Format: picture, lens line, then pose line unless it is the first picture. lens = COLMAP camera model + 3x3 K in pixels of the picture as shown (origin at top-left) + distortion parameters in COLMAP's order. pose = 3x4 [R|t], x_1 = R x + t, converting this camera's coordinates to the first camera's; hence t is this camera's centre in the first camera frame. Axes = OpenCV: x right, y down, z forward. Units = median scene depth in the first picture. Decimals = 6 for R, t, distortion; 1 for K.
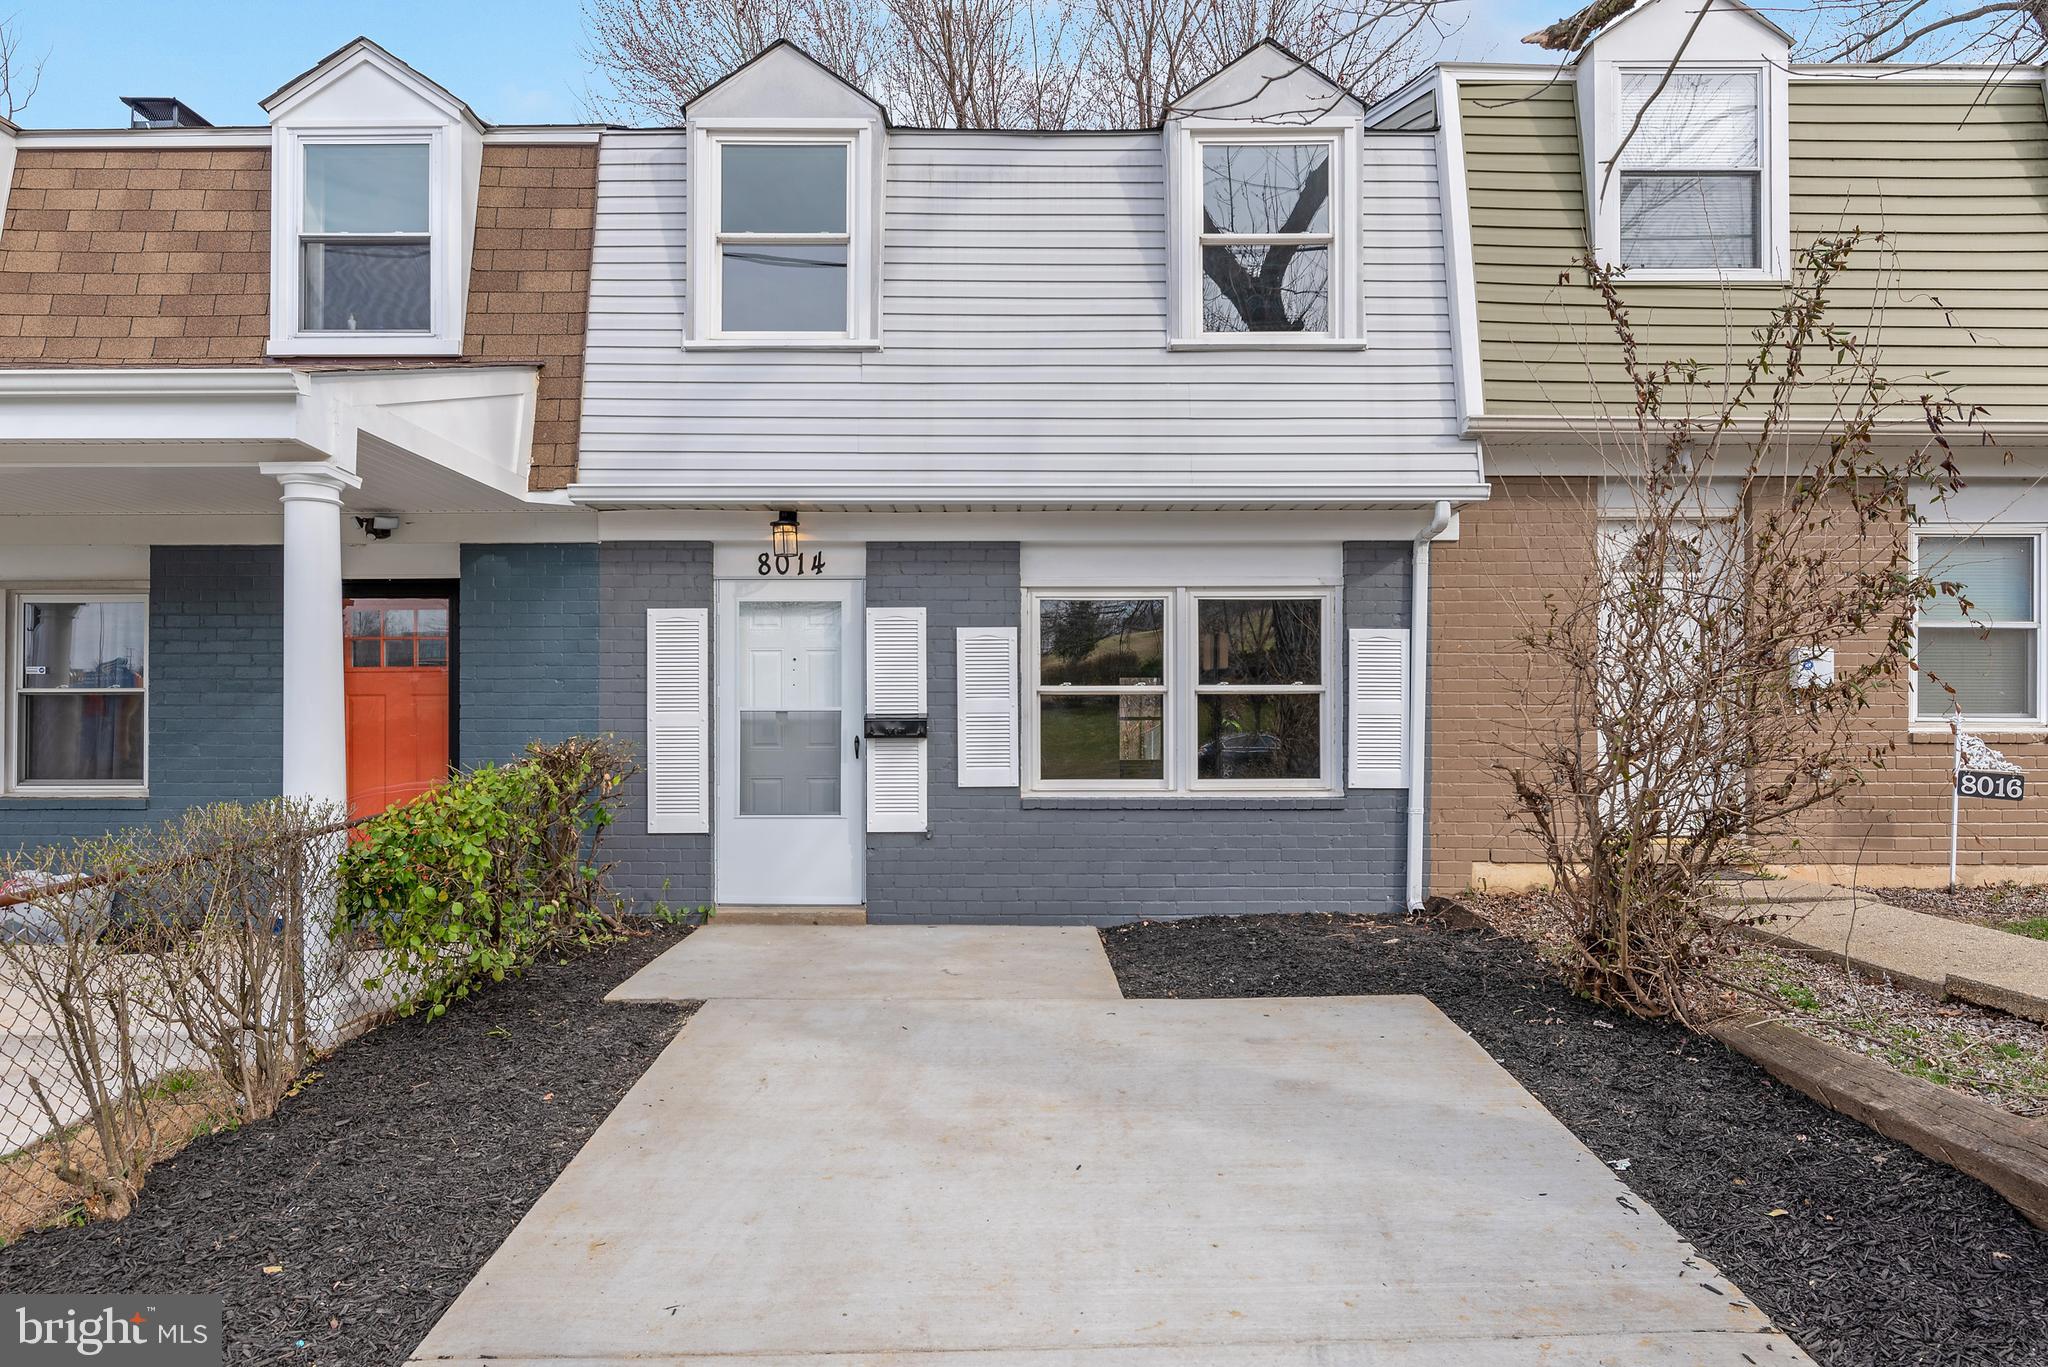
lens RADIAL K [[1221.1, 0, 1017.8], [0, 1221.1, 729.2], [0, 0, 1]] dist [-0.003010, 0.001444]
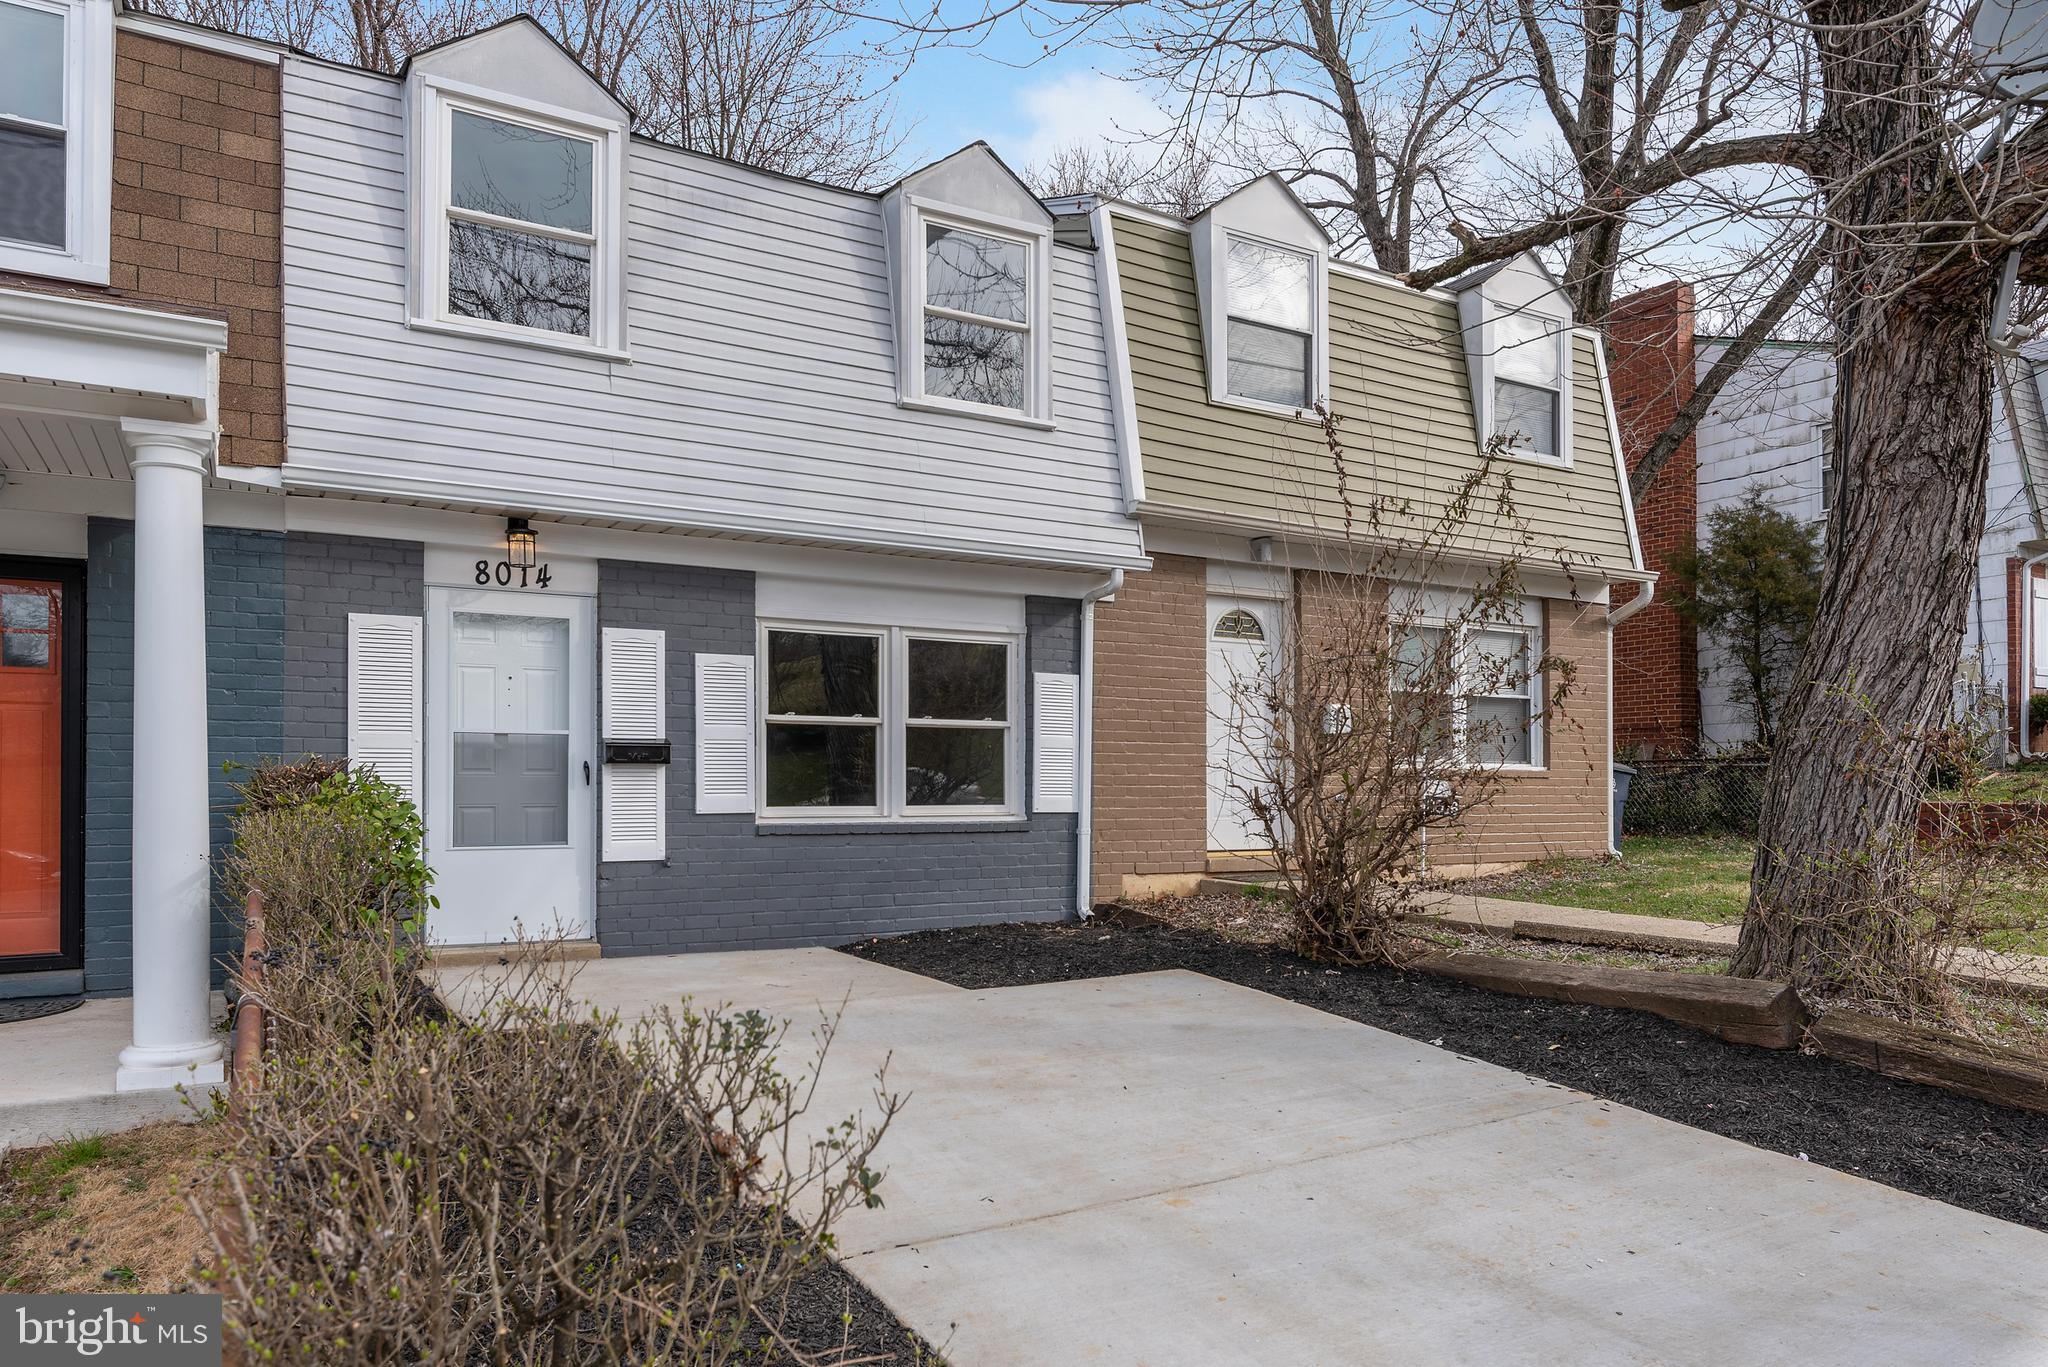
lens RADIAL K [[1357.8, 0, 1010.3], [0, 1357.8, 773.3], [0, 0, 1]] dist [-0.002209, 0.001058]
pose [[0.862528, 0.008456, 0.505939, -0.389453], [-0.005710, 0.999959, -0.006978, 0.020950], [-0.505977, 0.003129, 0.862541, -0.081680]]
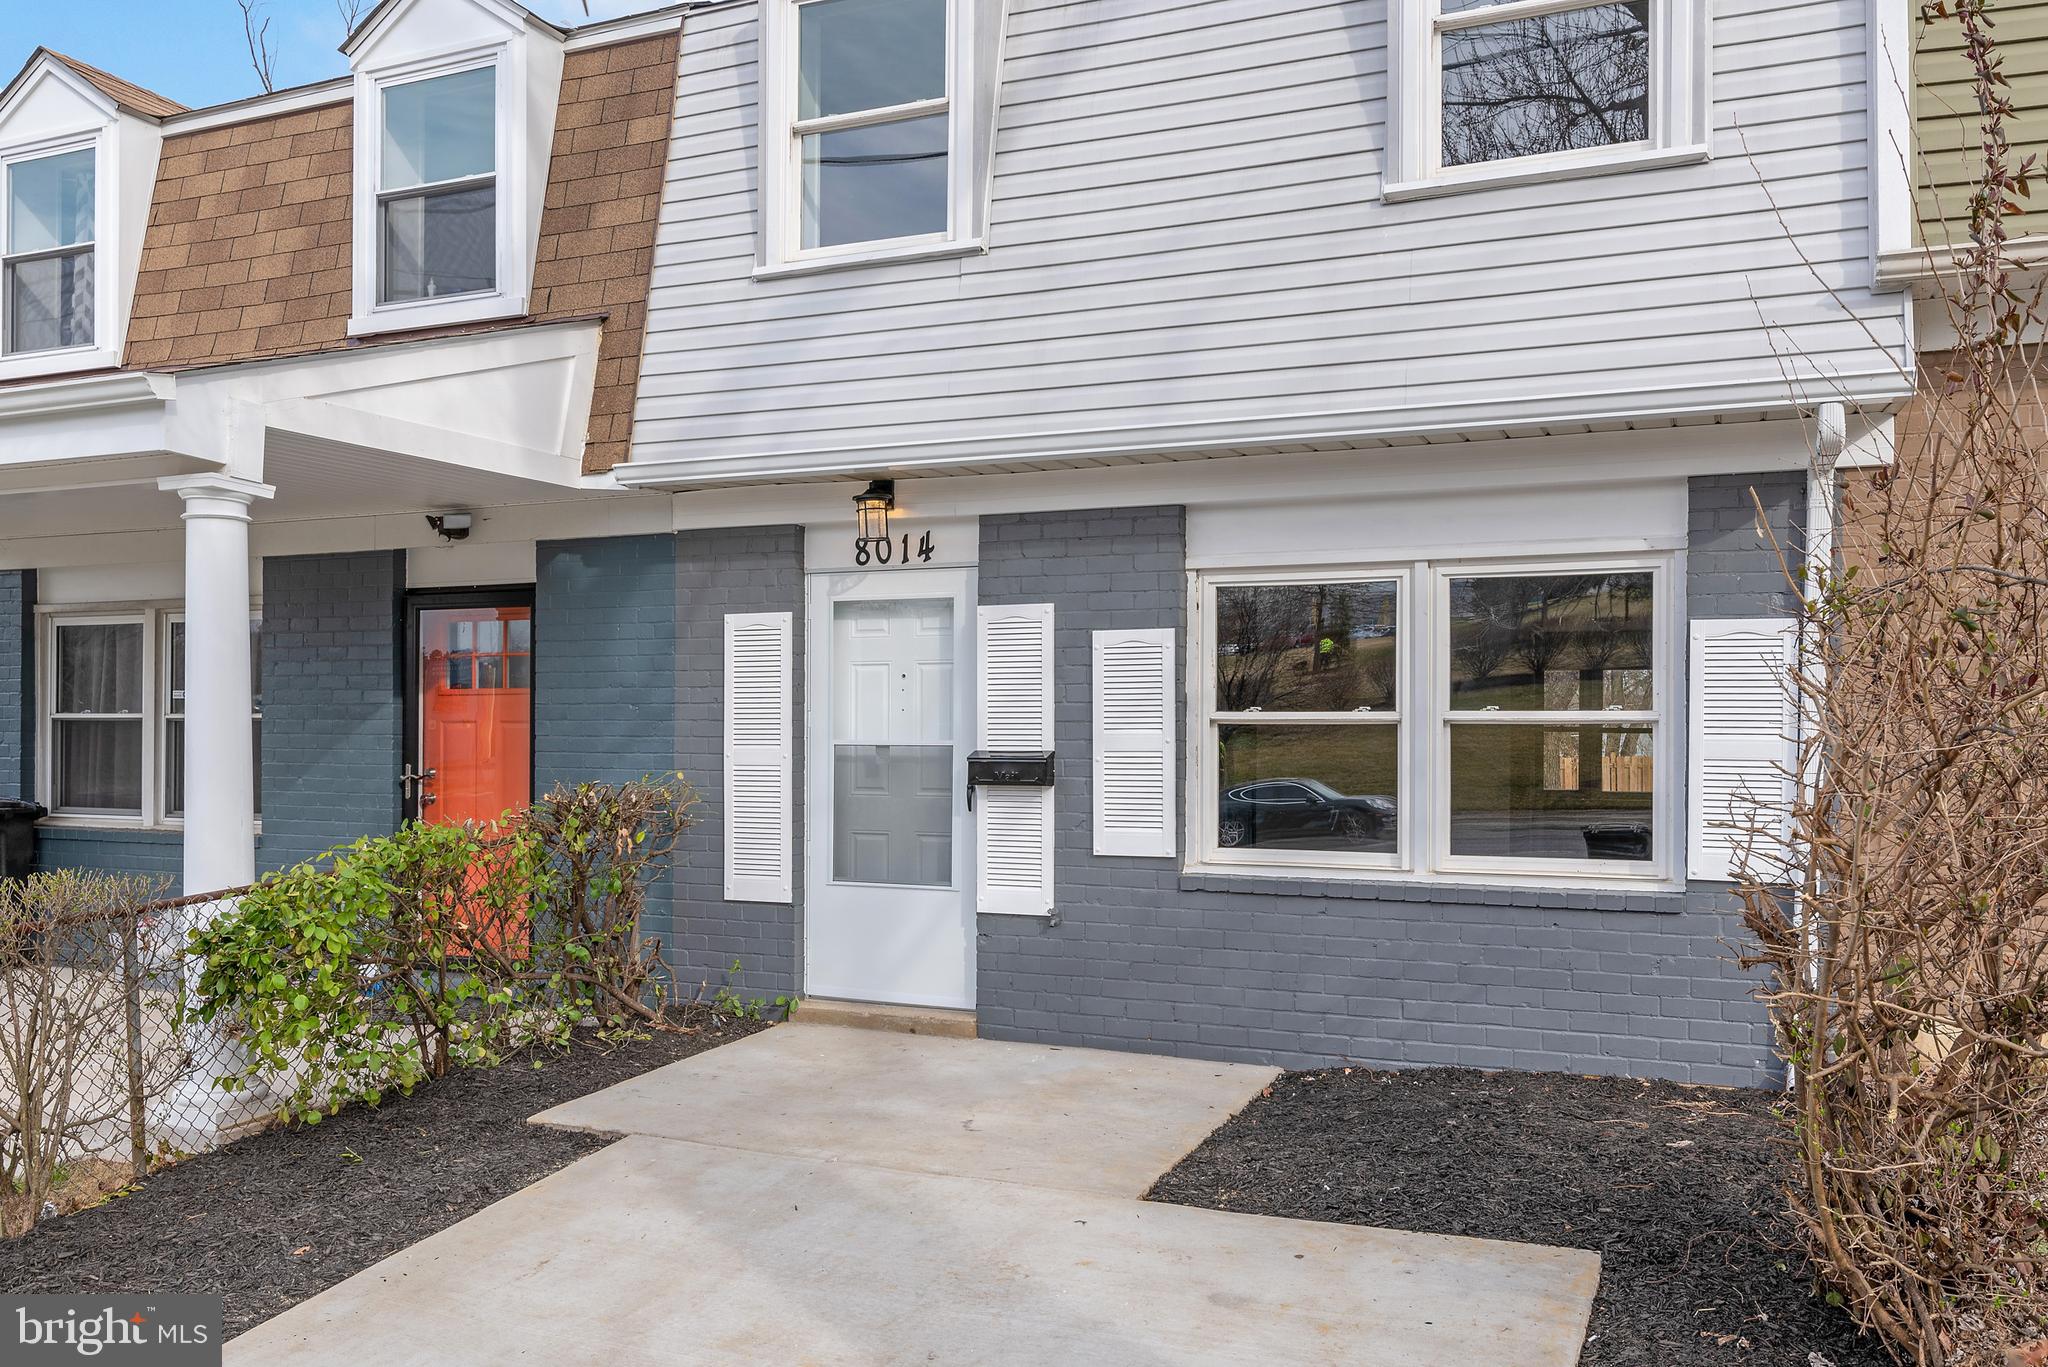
lens RADIAL K [[1610.3, 0, 1013.9], [0, 1610.3, 735.2], [0, 0, 1]] dist [-0.000150, 0.000697]
pose [[0.918482, 0.005766, -0.395421, 0.280725], [-0.002046, 0.999950, 0.009829, -0.031703], [0.395457, -0.008219, 0.918448, 0.122117]]
